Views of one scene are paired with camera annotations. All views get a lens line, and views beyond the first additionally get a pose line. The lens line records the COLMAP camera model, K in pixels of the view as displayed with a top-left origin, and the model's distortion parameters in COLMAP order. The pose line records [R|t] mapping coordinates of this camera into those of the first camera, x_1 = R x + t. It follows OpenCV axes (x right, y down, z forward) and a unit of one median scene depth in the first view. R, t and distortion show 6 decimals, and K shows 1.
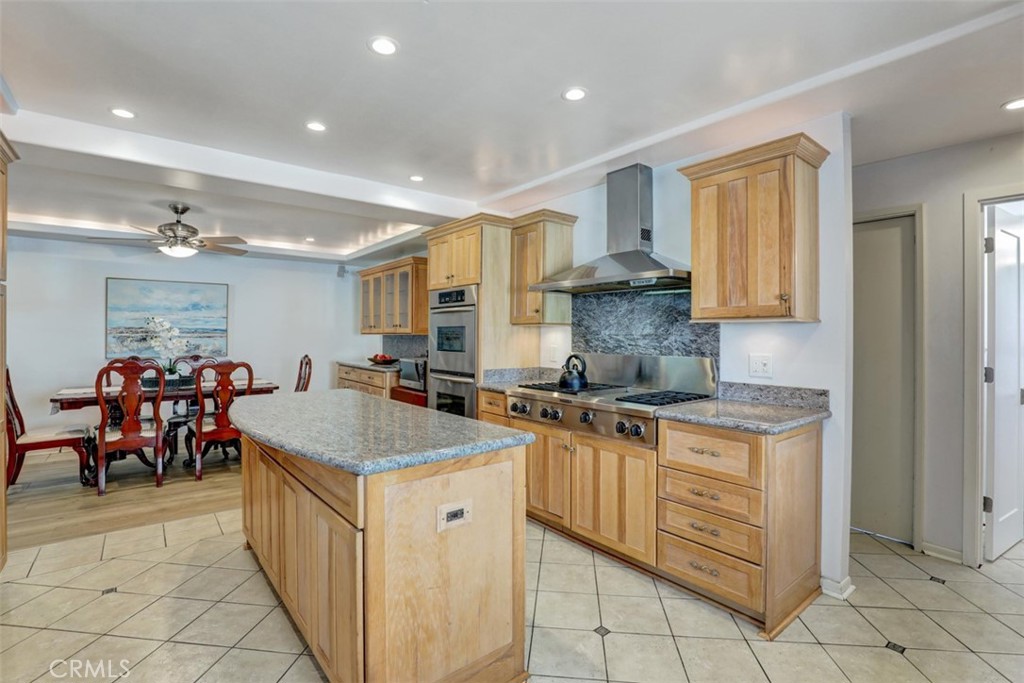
lens RADIAL K [[476.5, 0, 509.5], [0, 476.5, 331.5], [0, 0, 1]] dist [-0.033181, 0.003280]
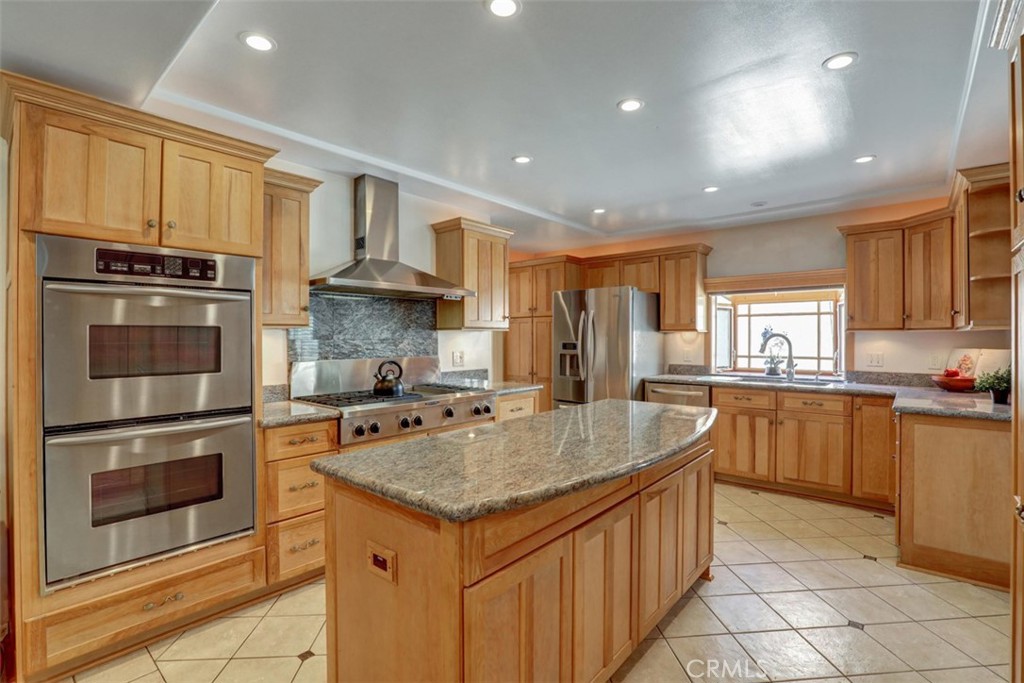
lens RADIAL K [[476.5, 0, 517.6], [0, 476.5, 336.8], [0, 0, 1]] dist [-0.033181, 0.003280]
pose [[-0.192674, -0.001250, 0.981262, -0.480409], [-0.003968, 0.999992, 0.000495, -0.000085], [-0.981255, -0.003798, -0.192678, 0.521916]]
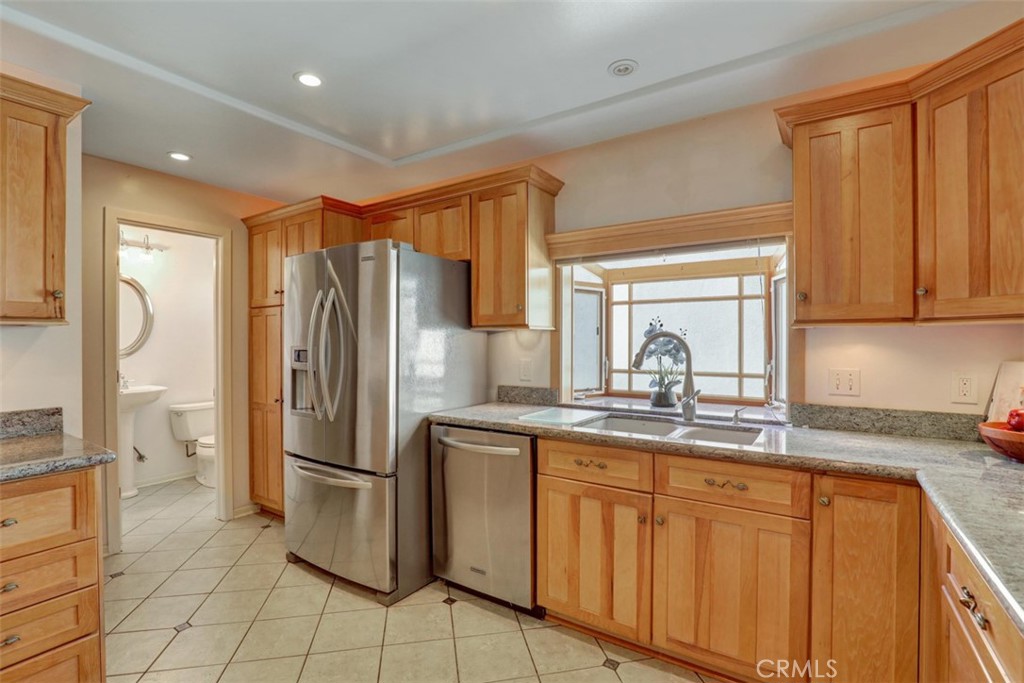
lens RADIAL K [[476.5, 0, 508.7], [0, 476.5, 342.1], [0, 0, 1]] dist [-0.033181, 0.003280]
pose [[-0.299618, -0.006516, 0.954037, -0.149870], [-0.002161, 0.999979, 0.006152, 0.000219], [-0.954057, -0.000218, -0.299626, 0.202892]]
